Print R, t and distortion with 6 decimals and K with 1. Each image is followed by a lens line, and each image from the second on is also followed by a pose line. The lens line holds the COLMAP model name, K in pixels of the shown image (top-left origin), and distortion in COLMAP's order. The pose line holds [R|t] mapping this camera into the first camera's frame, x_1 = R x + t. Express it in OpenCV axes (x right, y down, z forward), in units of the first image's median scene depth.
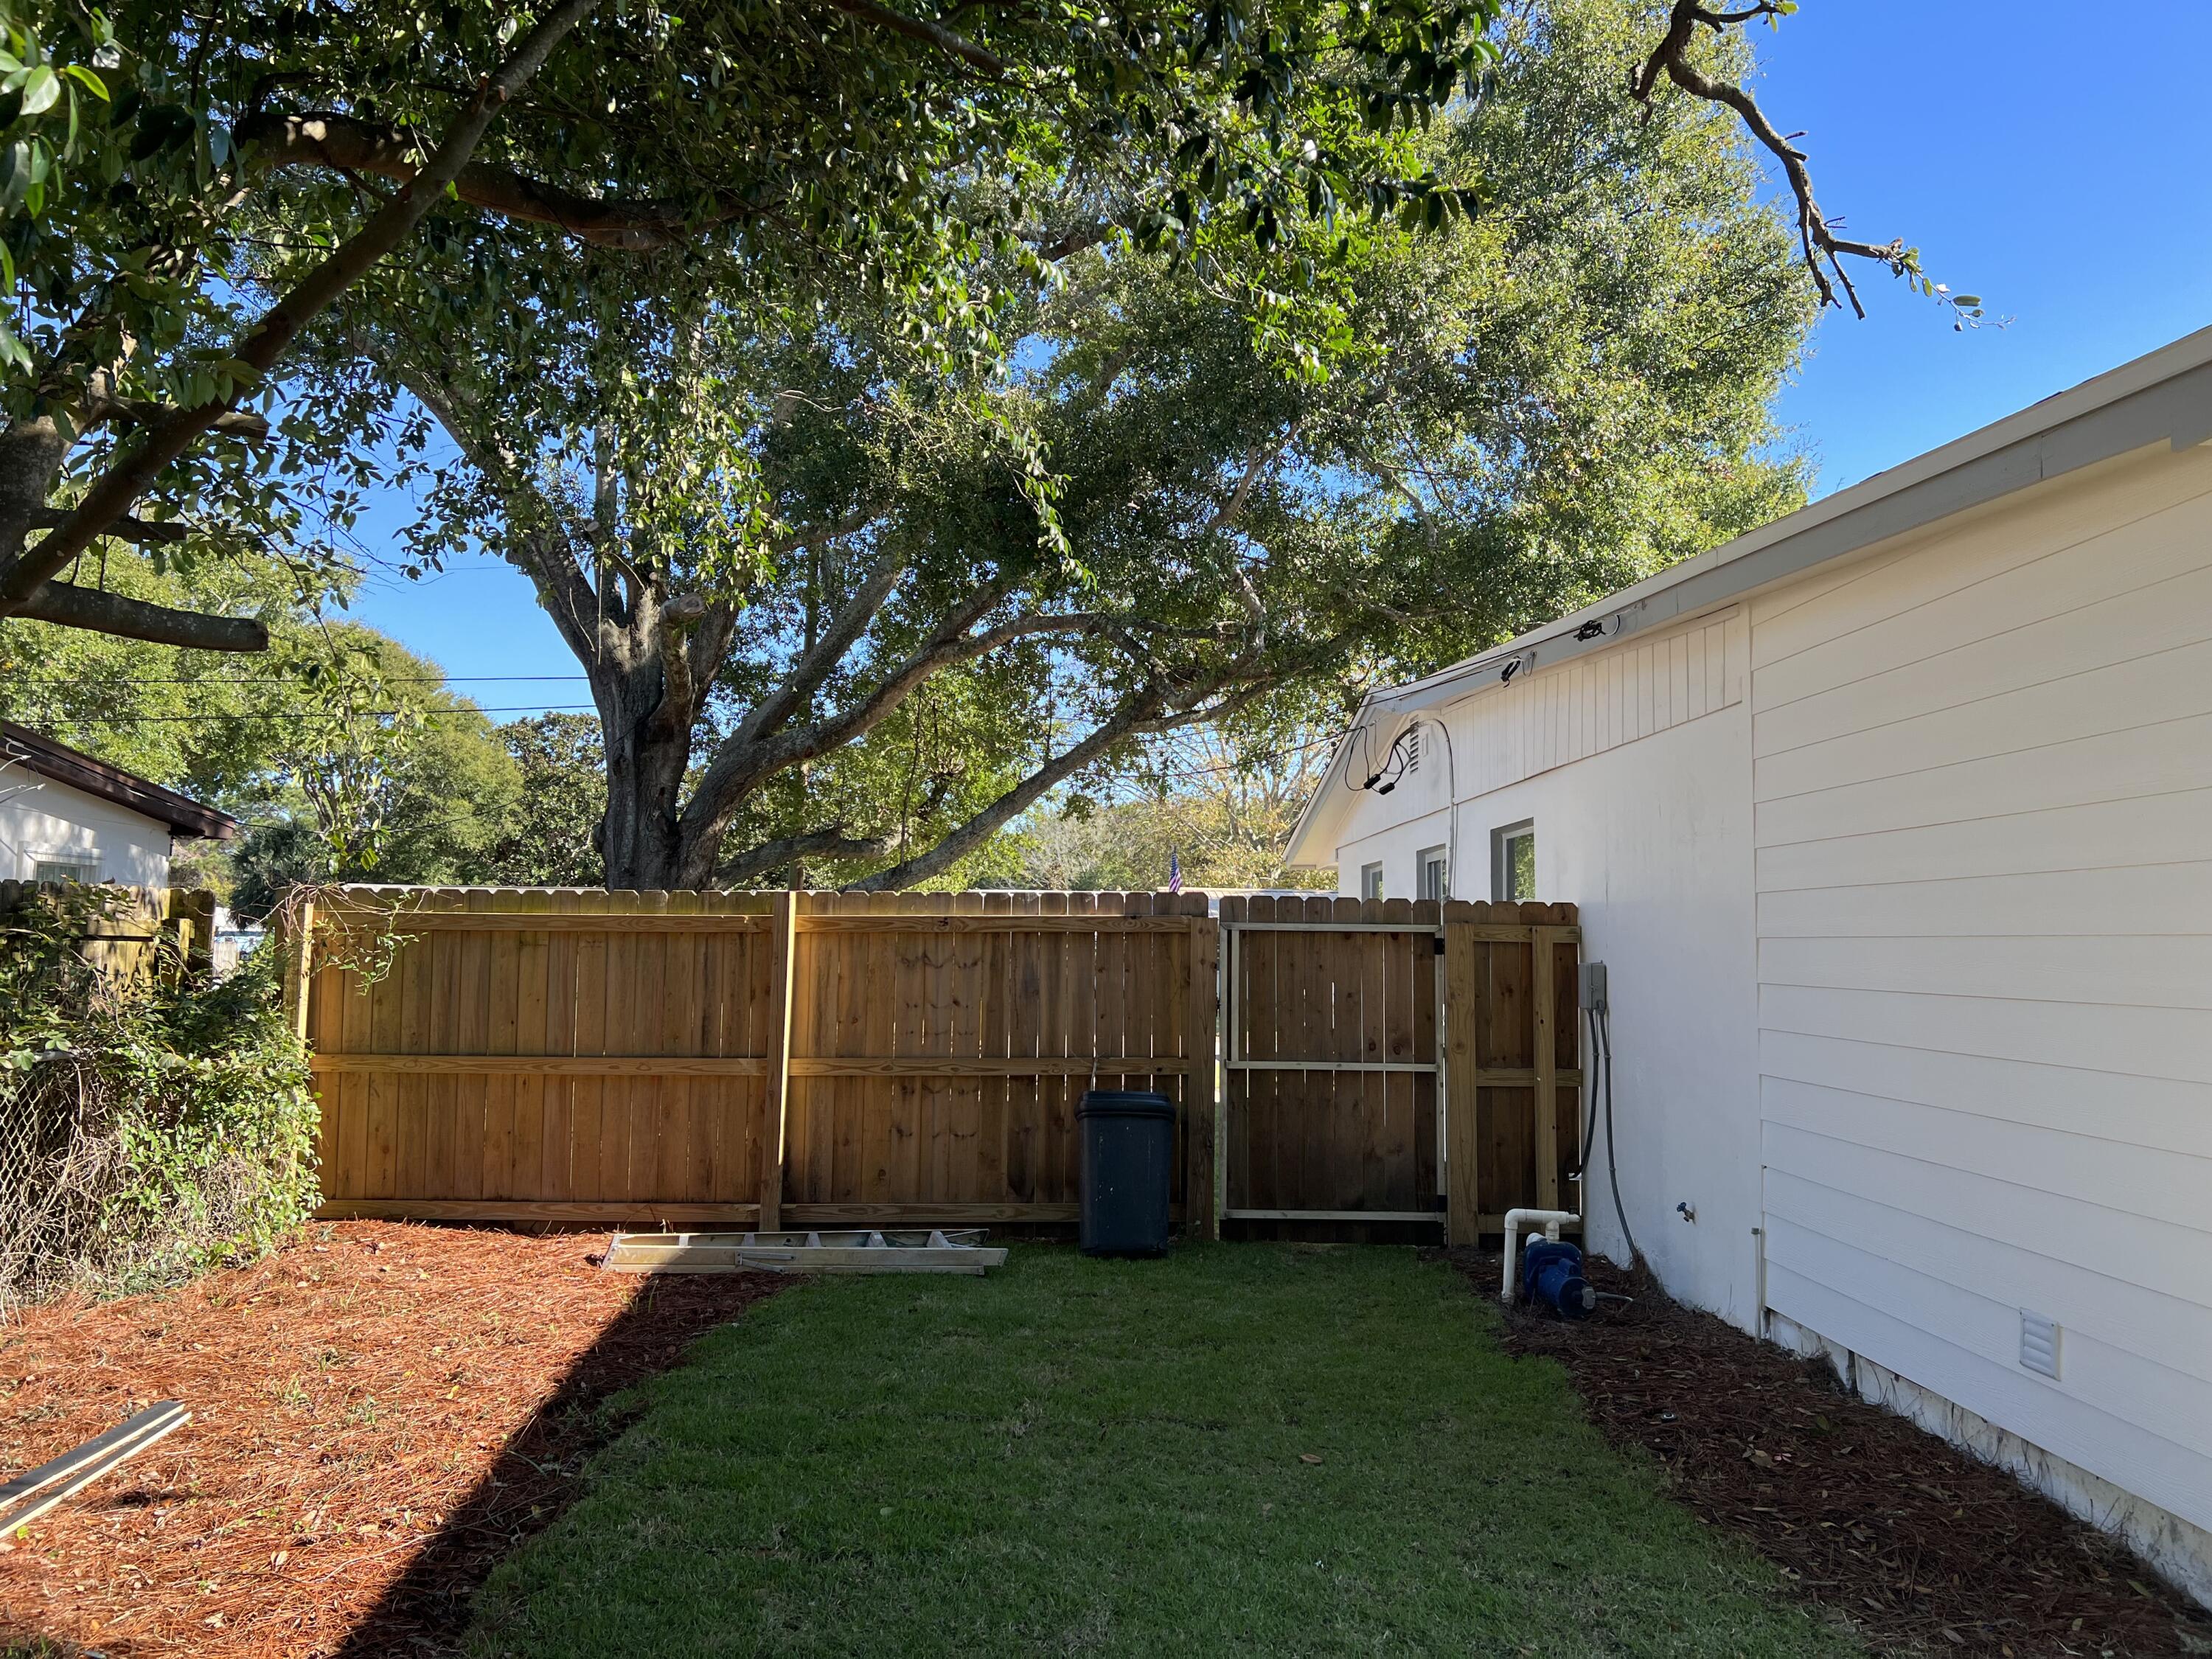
lens RADIAL K [[1617.6, 0, 1102.6], [0, 1617.6, 821.5], [0, 0, 1]] dist [0.090809, -0.117068]
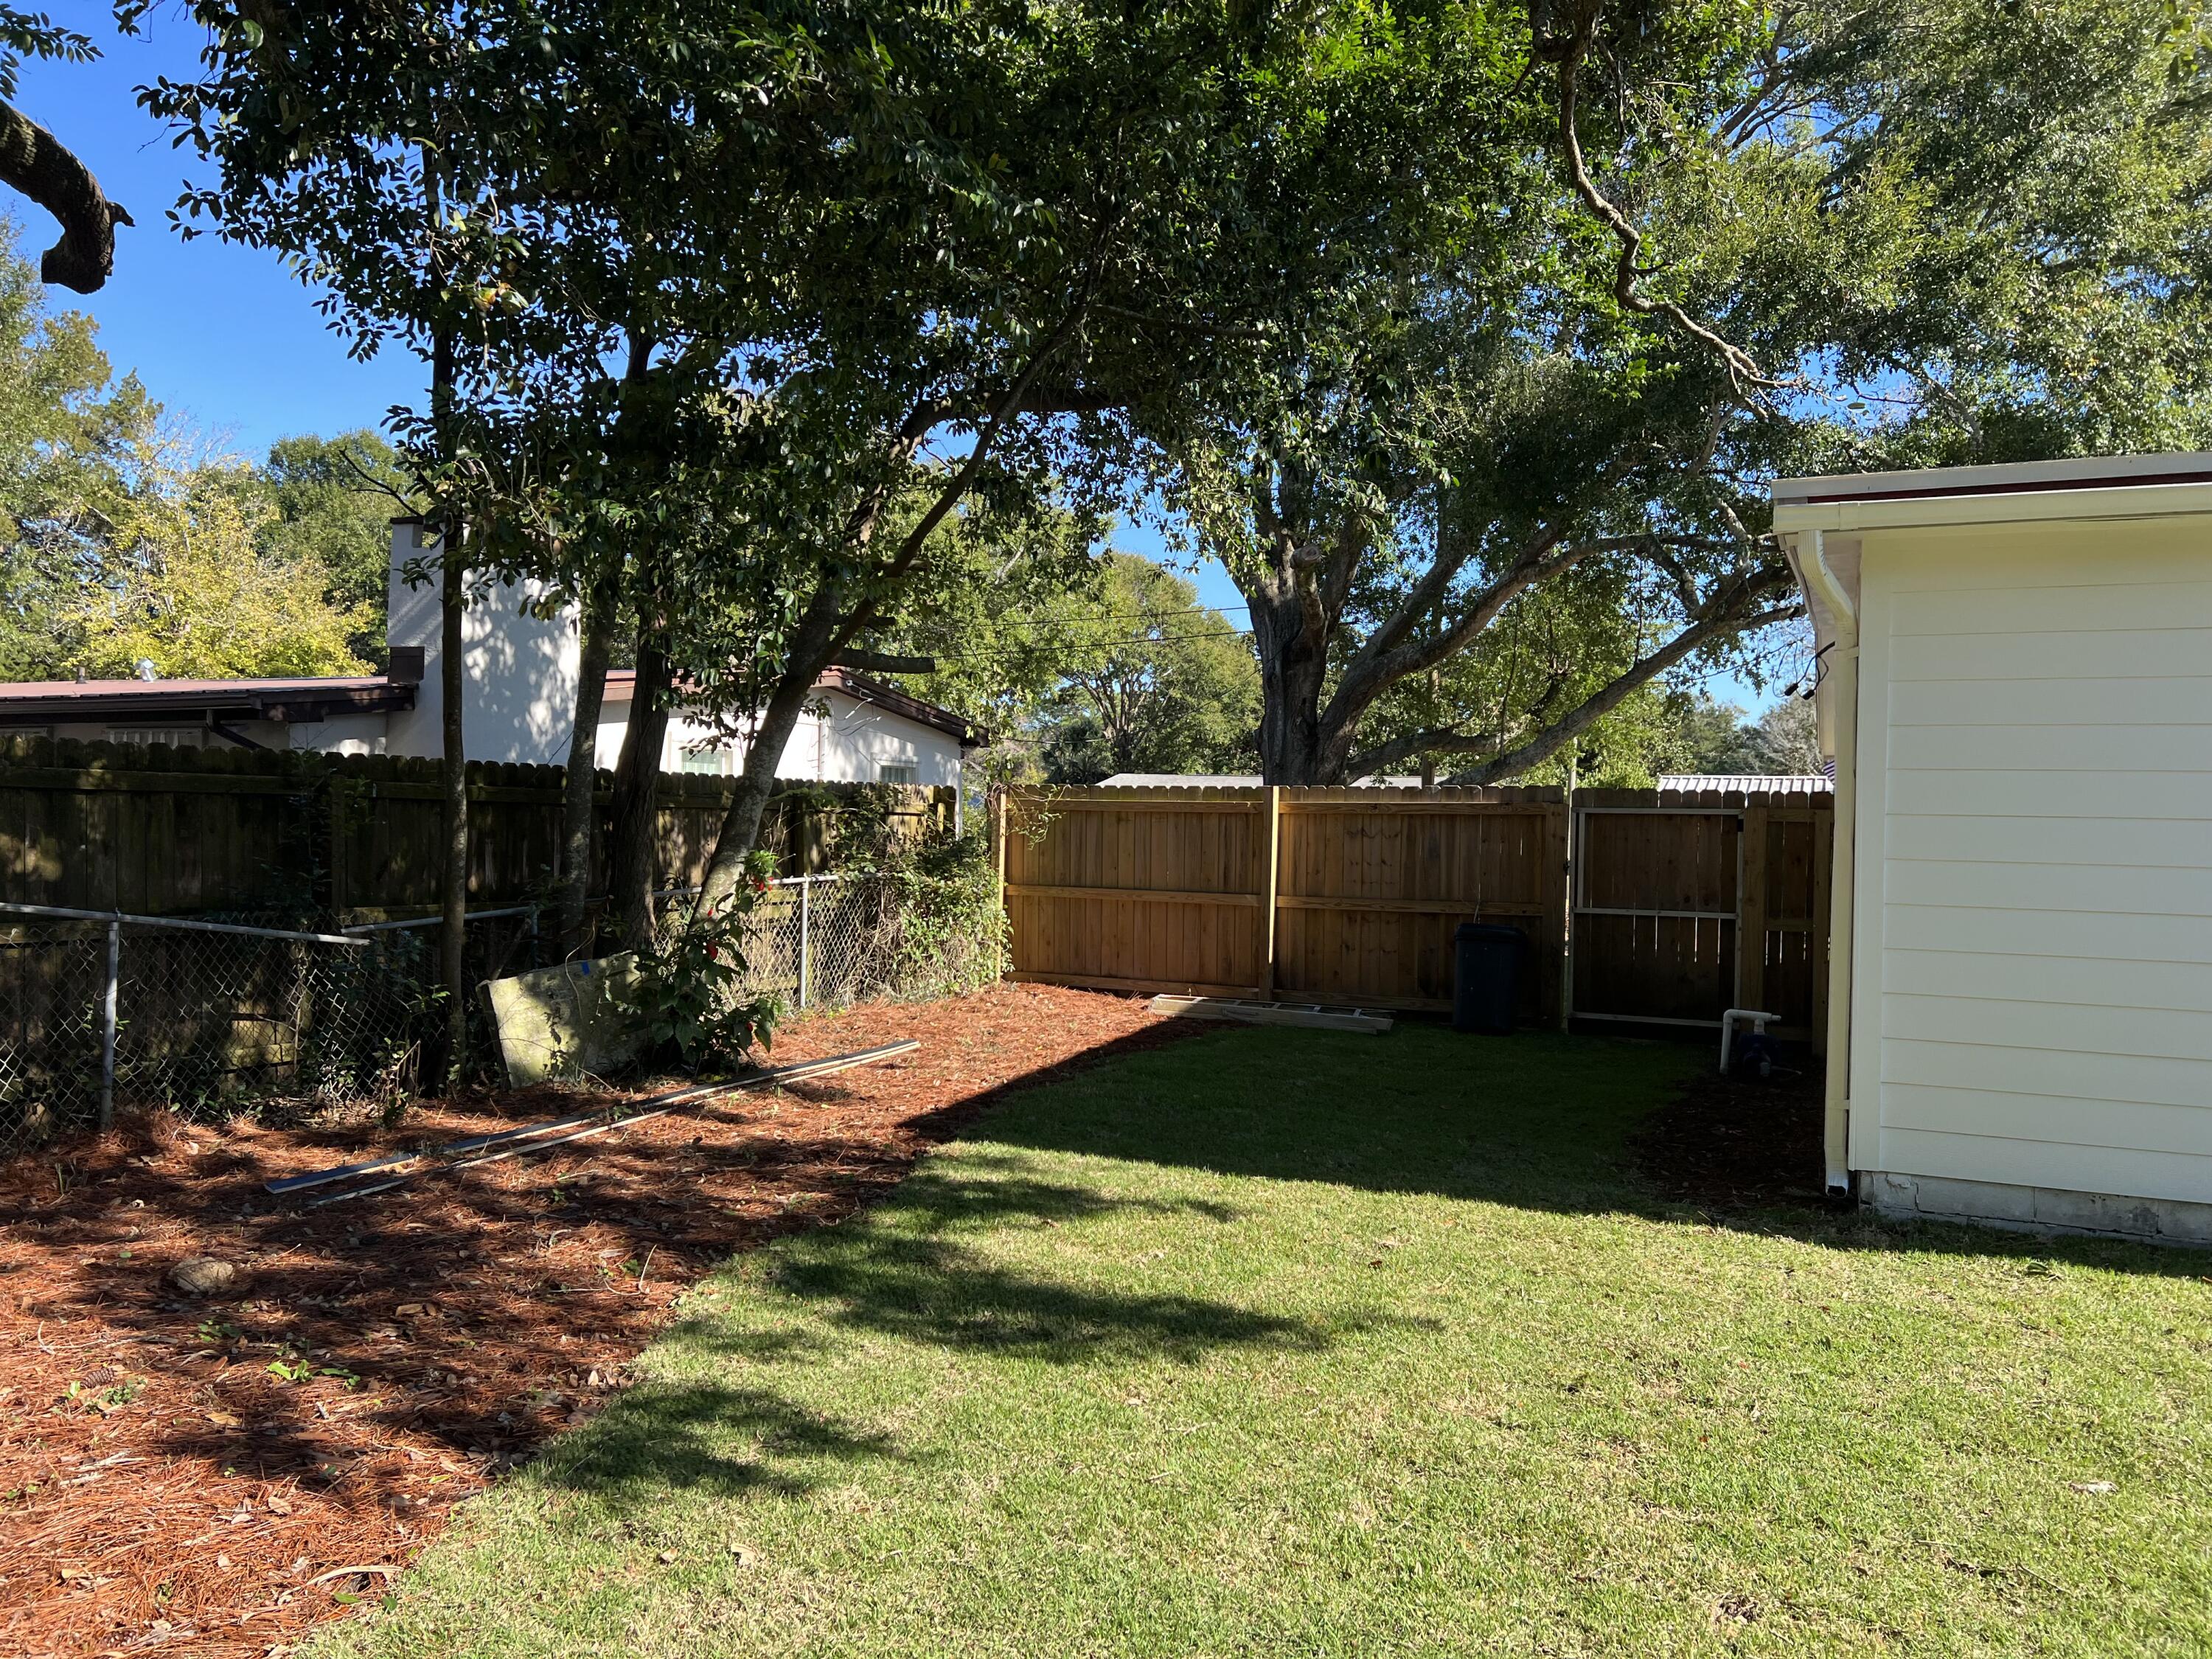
lens RADIAL K [[1617.6, 0, 1102.6], [0, 1617.6, 821.5], [0, 0, 1]] dist [0.090809, -0.117068]
pose [[0.895544, 0.005197, -0.444942, 0.336518], [0.026361, 0.997556, 0.064709, -0.026018], [0.444191, -0.069679, 0.893219, -0.421874]]
